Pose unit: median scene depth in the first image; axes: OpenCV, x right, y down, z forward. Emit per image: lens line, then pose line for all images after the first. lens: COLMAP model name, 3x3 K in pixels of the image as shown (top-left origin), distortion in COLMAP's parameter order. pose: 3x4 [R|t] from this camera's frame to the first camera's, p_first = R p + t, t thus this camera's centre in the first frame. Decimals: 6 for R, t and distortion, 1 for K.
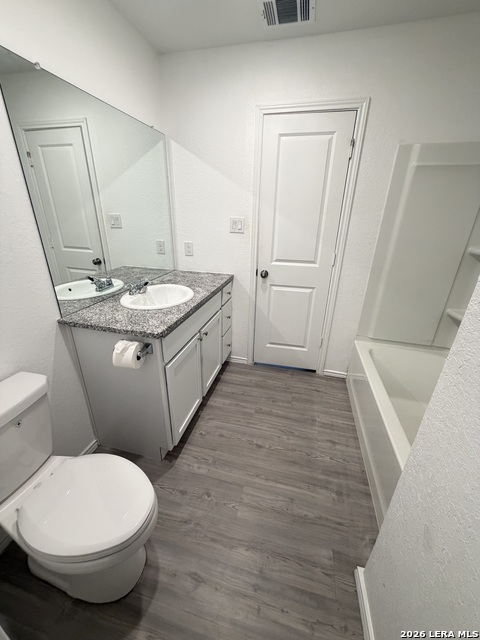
lens RADIAL K [[255.5, 0, 239.1], [0, 255.5, 318.8], [0, 0, 1]] dist [-0.000168, 0.000039]
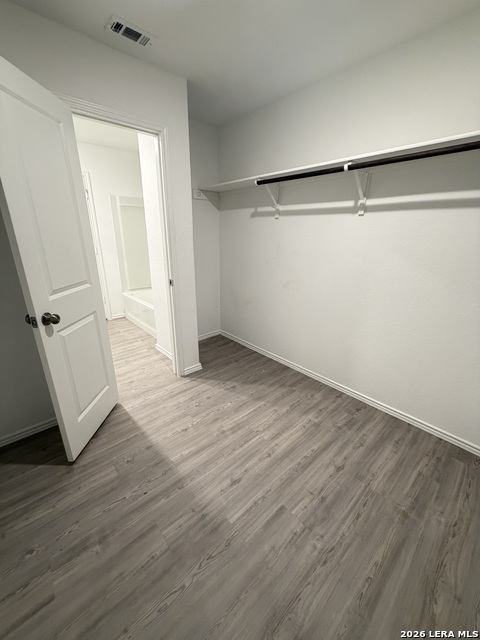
lens RADIAL K [[255.5, 0, 239.1], [0, 255.5, 318.8], [0, 0, 1]] dist [-0.000168, 0.000039]
pose [[0.560173, -0.275164, 0.781339, -0.755872], [0.314828, 0.943162, 0.106440, 0.430005], [-0.766217, 0.186363, 0.614963, -1.000513]]
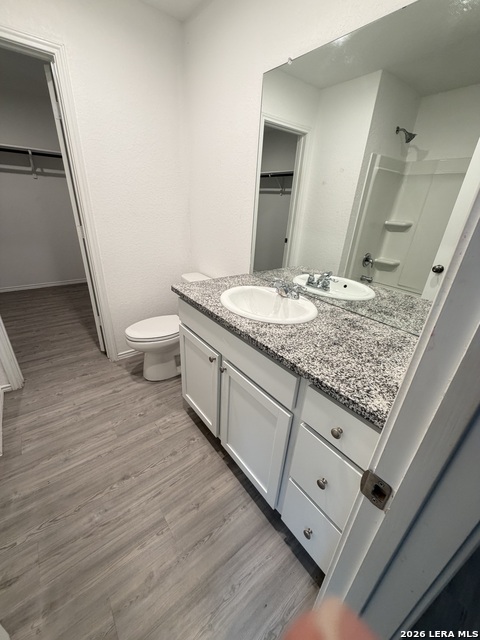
lens RADIAL K [[255.5, 0, 239.1], [0, 255.5, 318.8], [0, 0, 1]] dist [-0.000168, 0.000039]
pose [[-0.612188, 0.283871, -0.737999, 0.305472], [-0.358203, 0.732509, 0.578897, -0.452330], [0.704923, 0.618747, -0.346750, 1.204188]]
